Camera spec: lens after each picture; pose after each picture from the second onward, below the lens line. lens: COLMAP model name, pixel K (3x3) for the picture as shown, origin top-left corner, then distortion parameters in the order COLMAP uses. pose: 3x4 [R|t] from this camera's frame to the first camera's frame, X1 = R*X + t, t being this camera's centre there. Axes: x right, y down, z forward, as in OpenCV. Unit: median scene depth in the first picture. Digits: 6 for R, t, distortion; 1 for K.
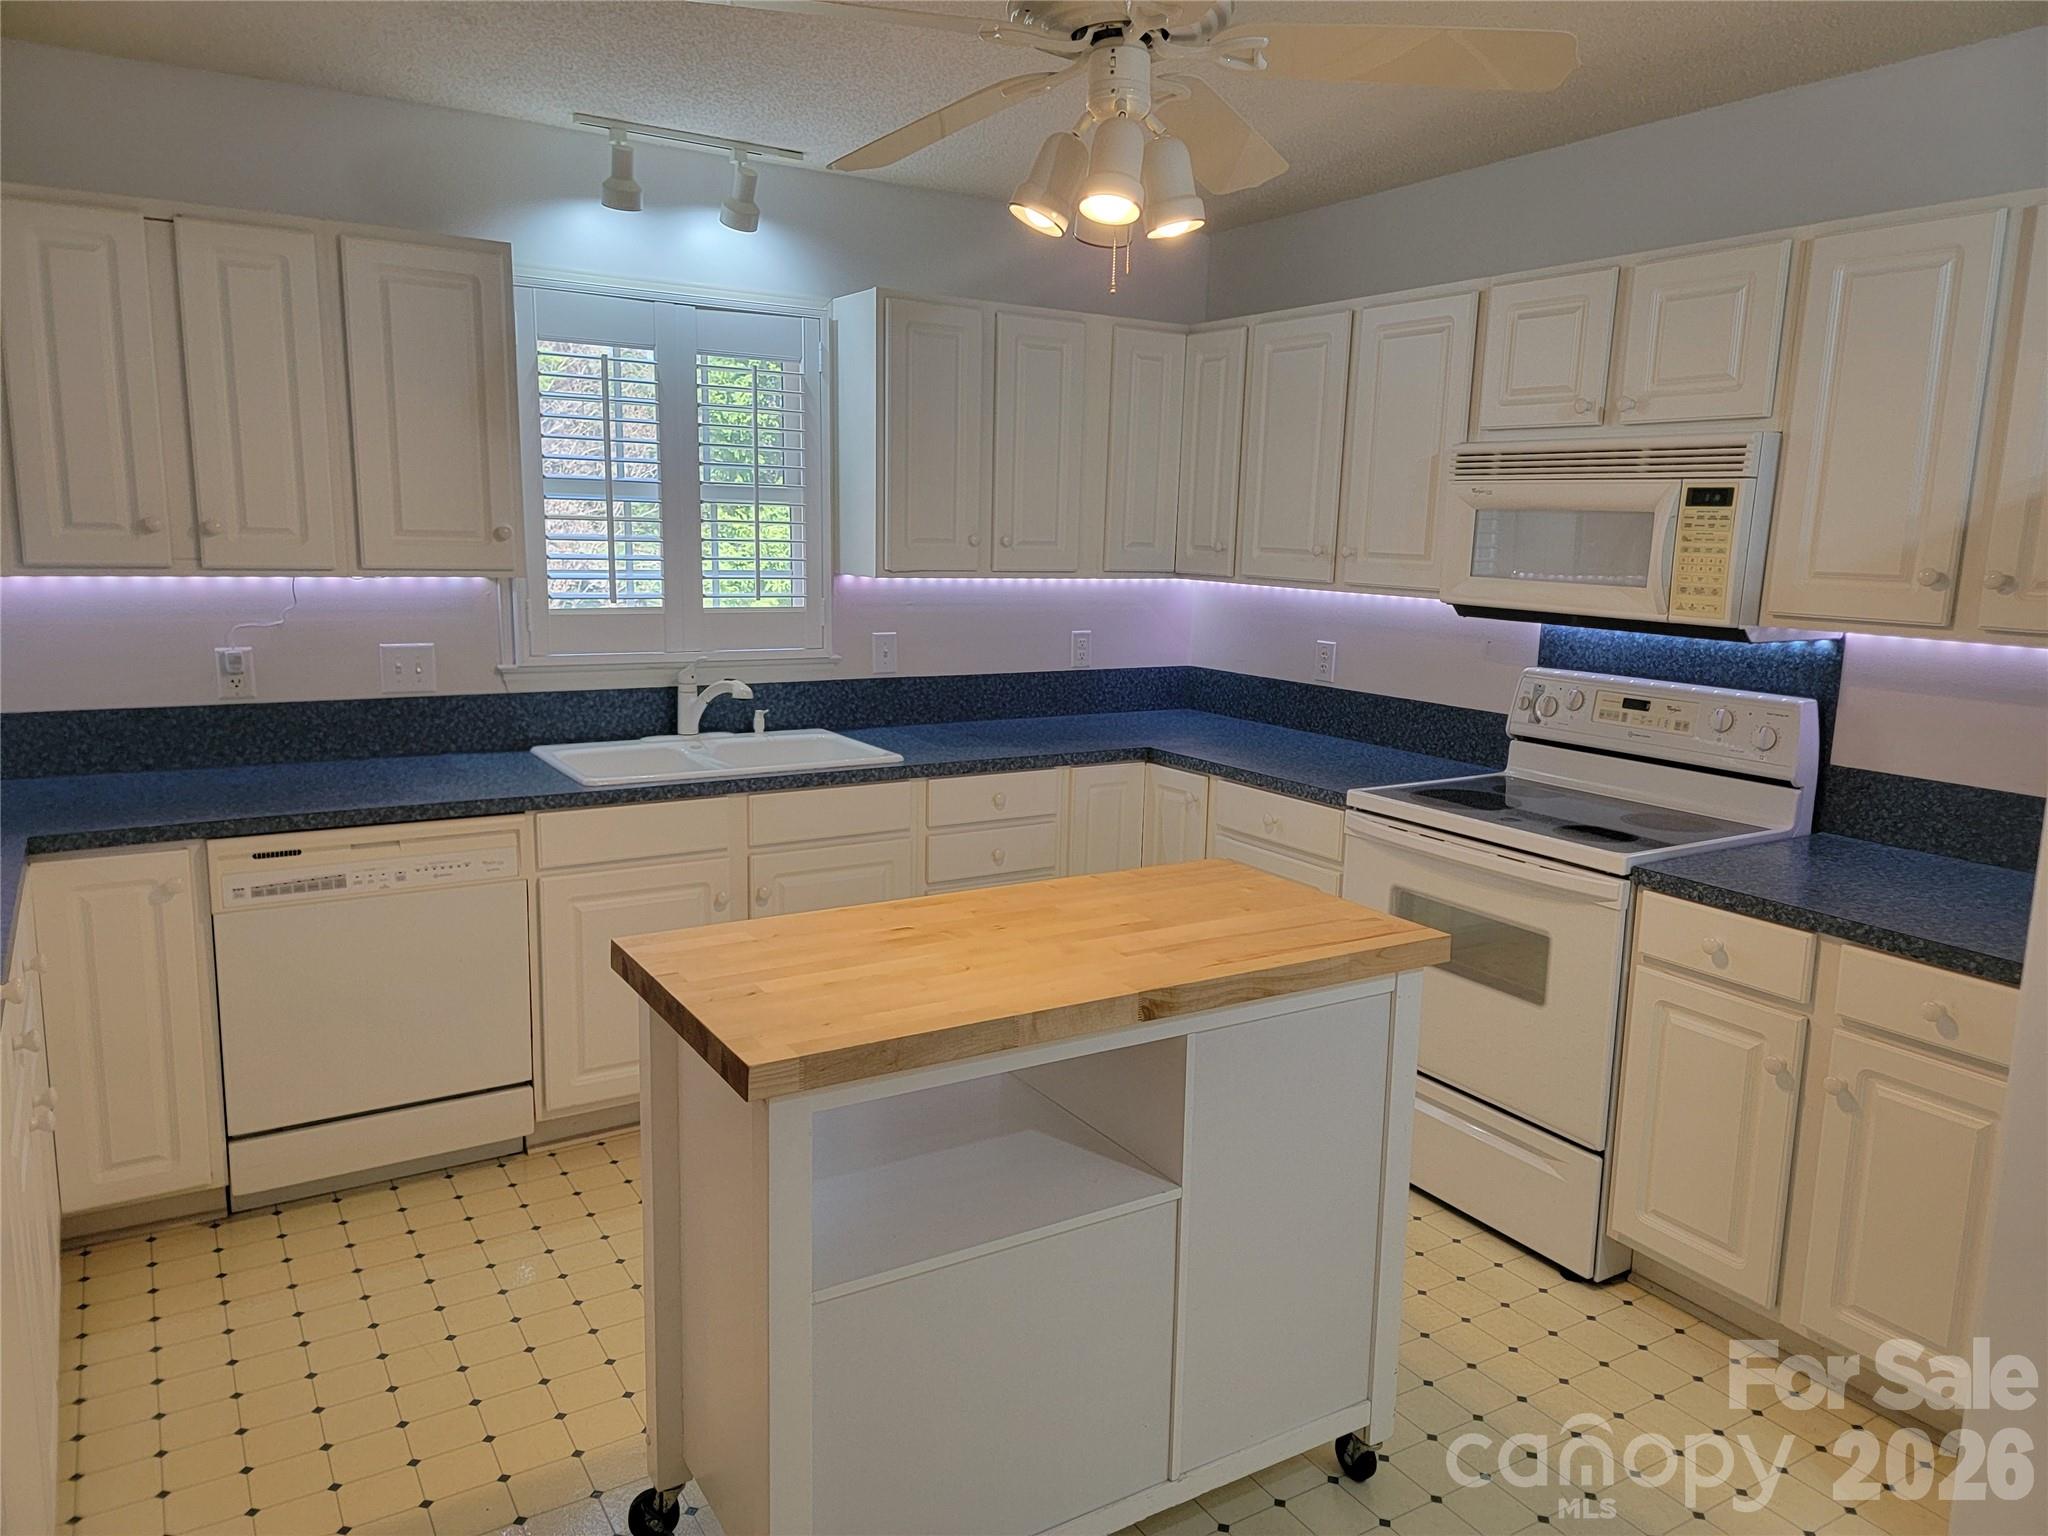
lens RADIAL K [[1425.4, 0, 1024.0], [0, 1425.4, 768.0], [0, 0, 1]] dist [0.087359, -0.071723]
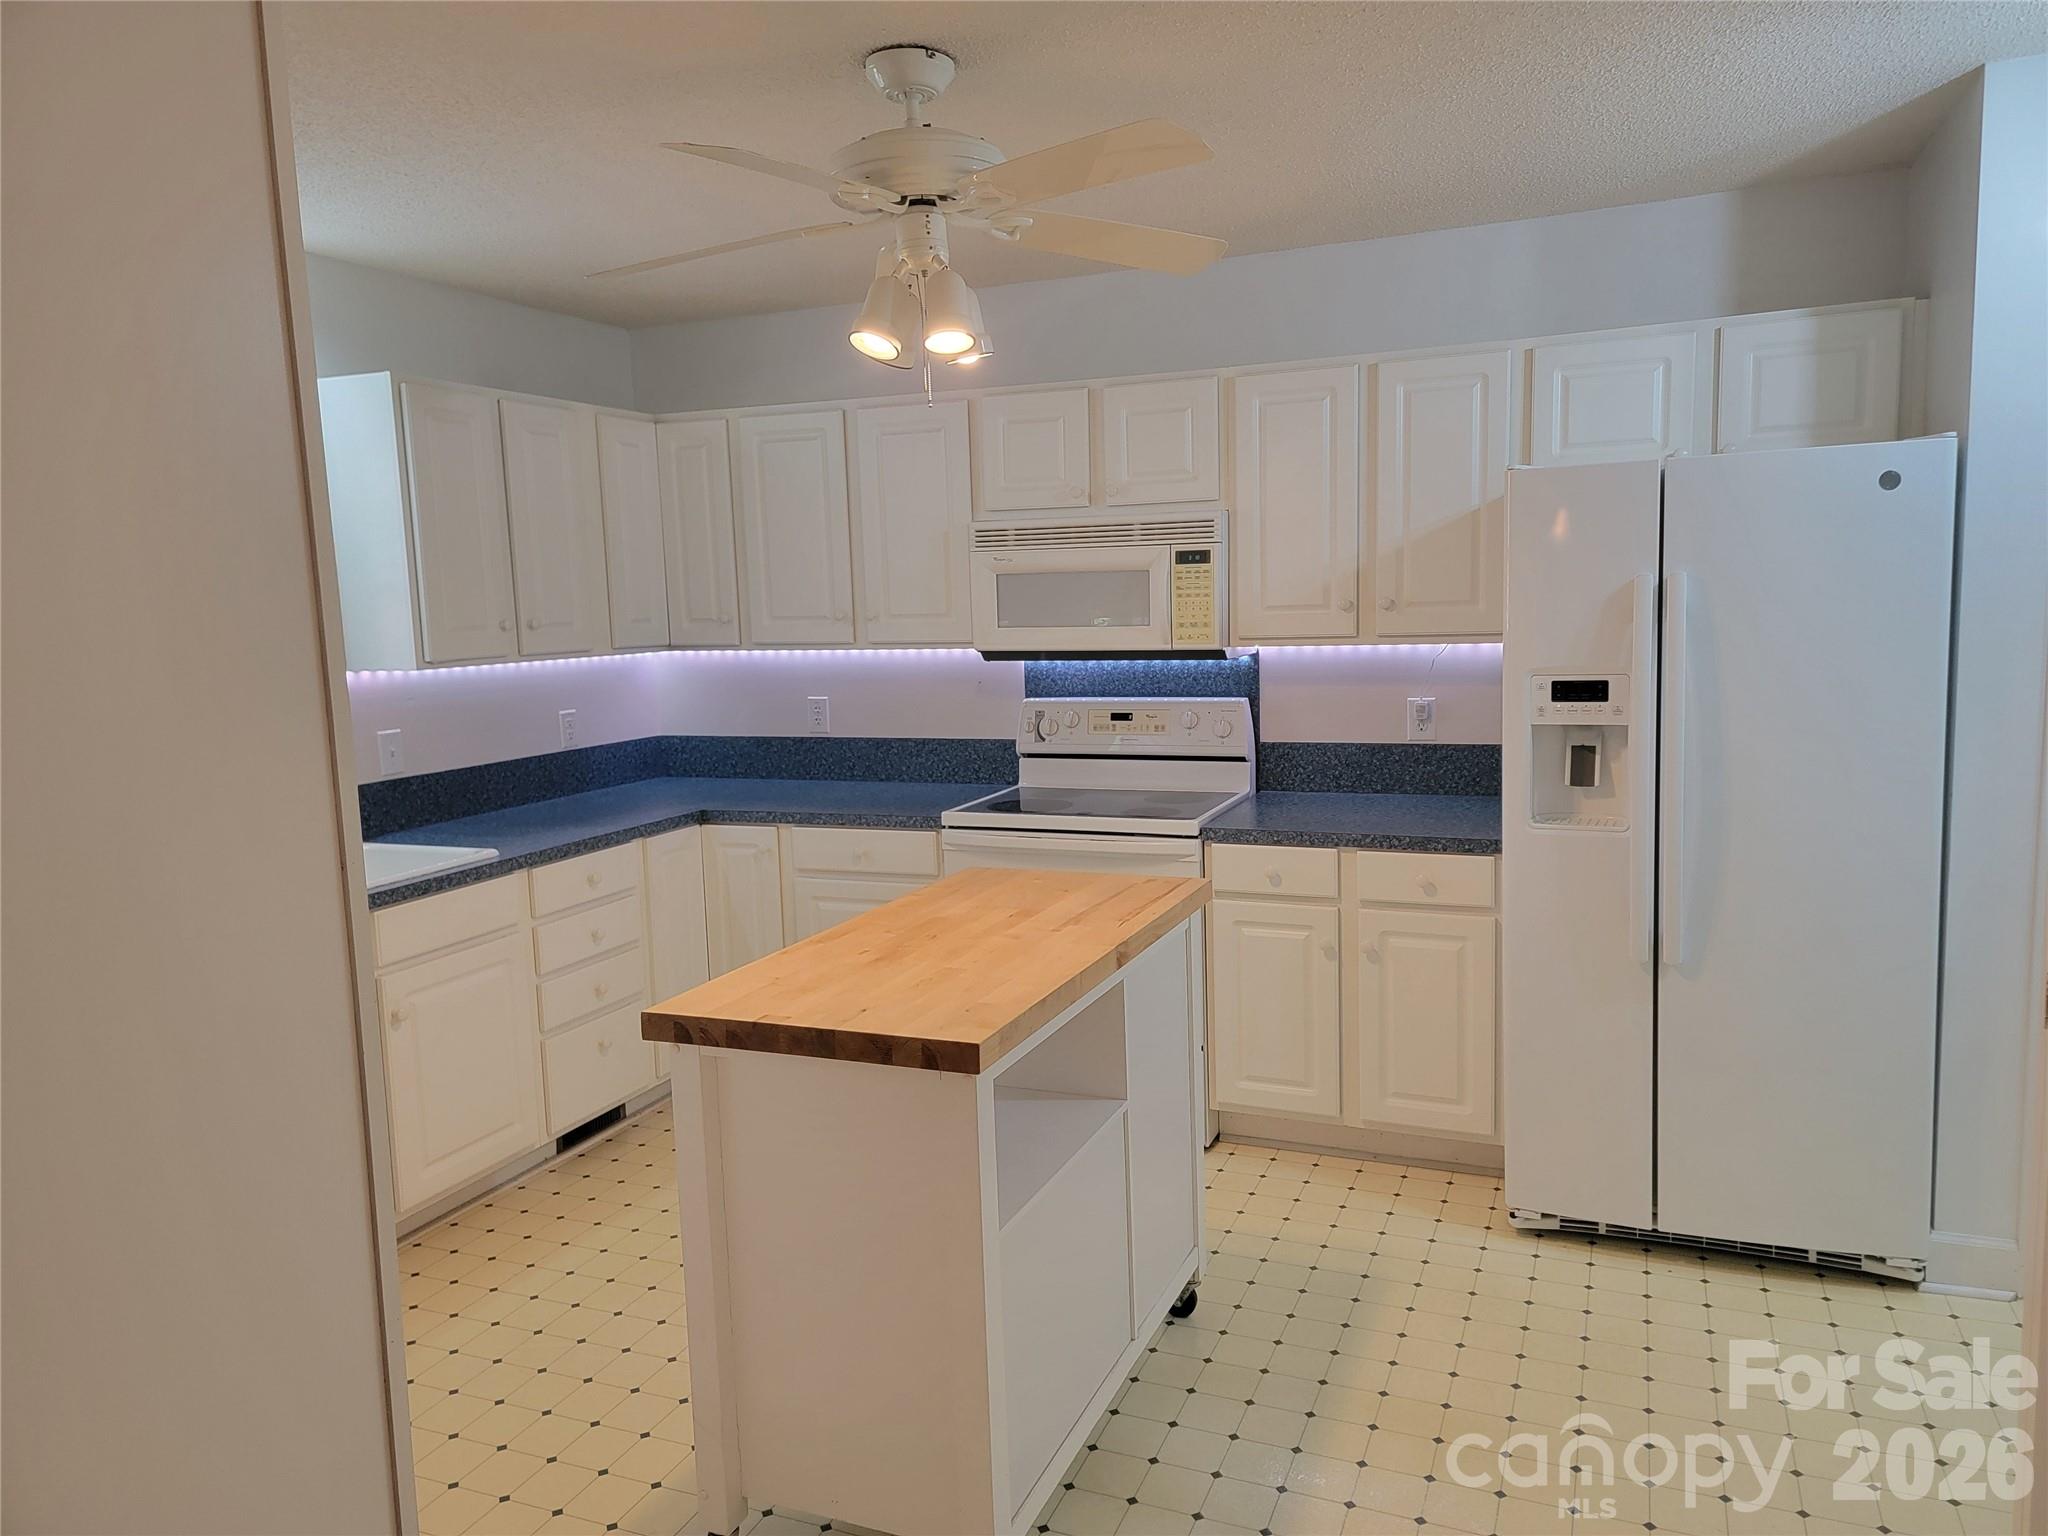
lens RADIAL K [[1439.7, 0, 1041.0], [0, 1439.7, 766.5], [0, 0, 1]] dist [0.075877, -0.066494]
pose [[0.809007, -0.120965, 0.575218, -0.402525], [0.150868, 0.988545, -0.004301, -0.004886], [-0.568108, 0.090261, 0.817989, -0.021247]]
